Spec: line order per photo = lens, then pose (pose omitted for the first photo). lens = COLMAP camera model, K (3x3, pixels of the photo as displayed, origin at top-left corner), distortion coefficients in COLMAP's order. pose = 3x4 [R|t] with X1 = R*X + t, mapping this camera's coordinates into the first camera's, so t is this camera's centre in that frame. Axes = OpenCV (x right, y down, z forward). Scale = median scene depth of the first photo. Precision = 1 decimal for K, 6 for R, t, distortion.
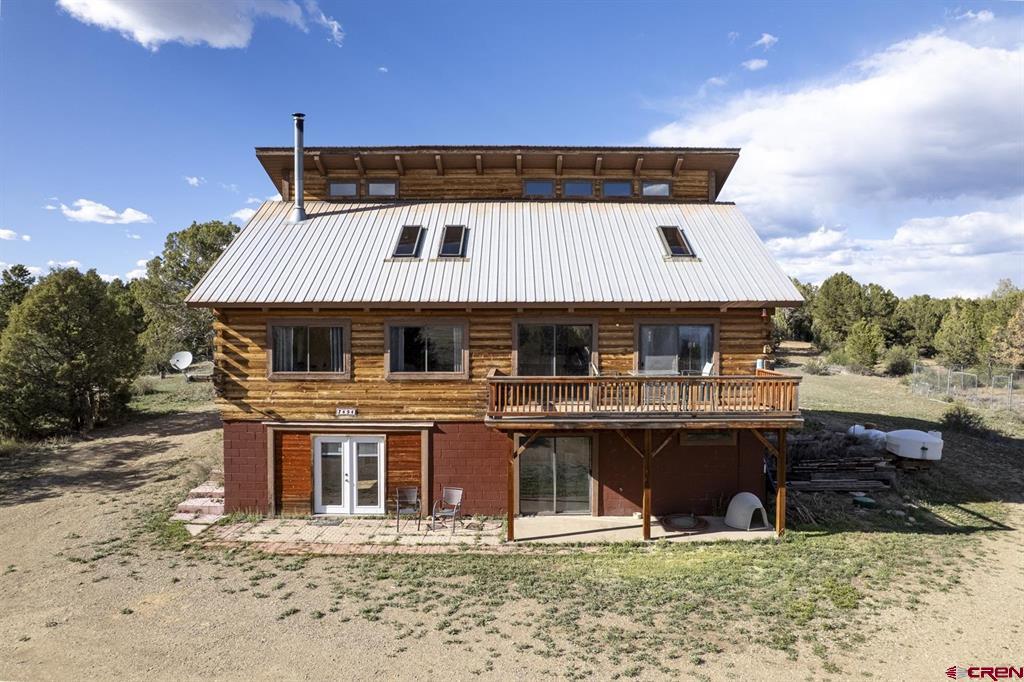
lens RADIAL K [[641.4, 0, 517.0], [0, 641.4, 344.1], [0, 0, 1]] dist [-0.010307, 0.009113]
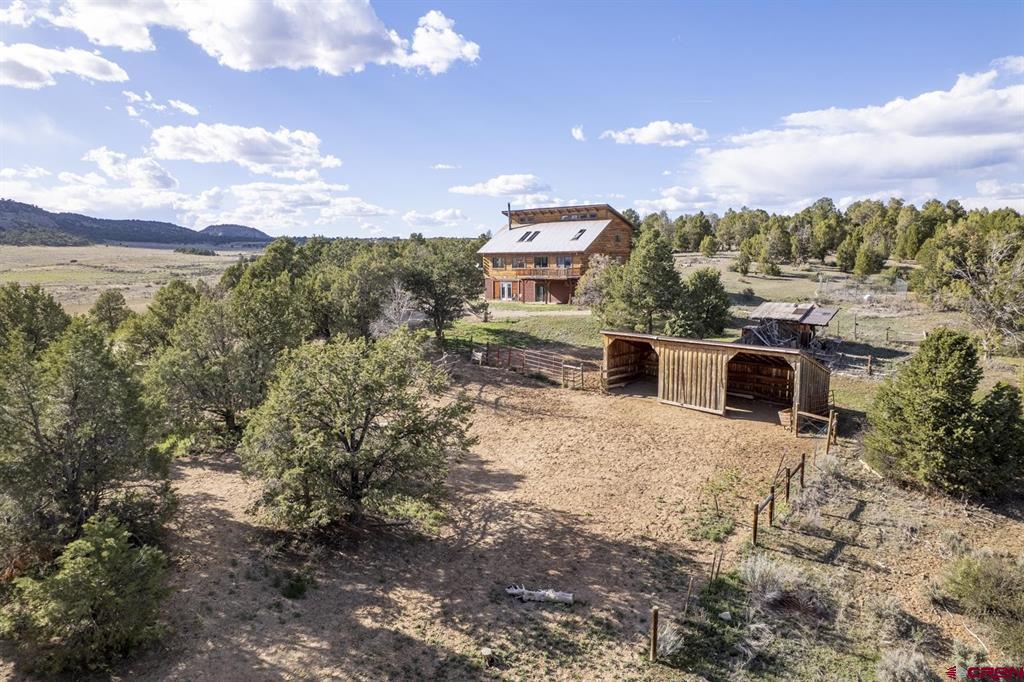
lens RADIAL K [[677.6, 0, 511.1], [0, 677.6, 339.6], [0, 0, 1]] dist [-0.012312, -0.001049]
pose [[0.749382, 0.067606, -0.658678, 2.849106], [-0.005960, 0.995422, 0.095388, 0.087959], [0.662112, -0.067556, 0.746354, -2.474837]]
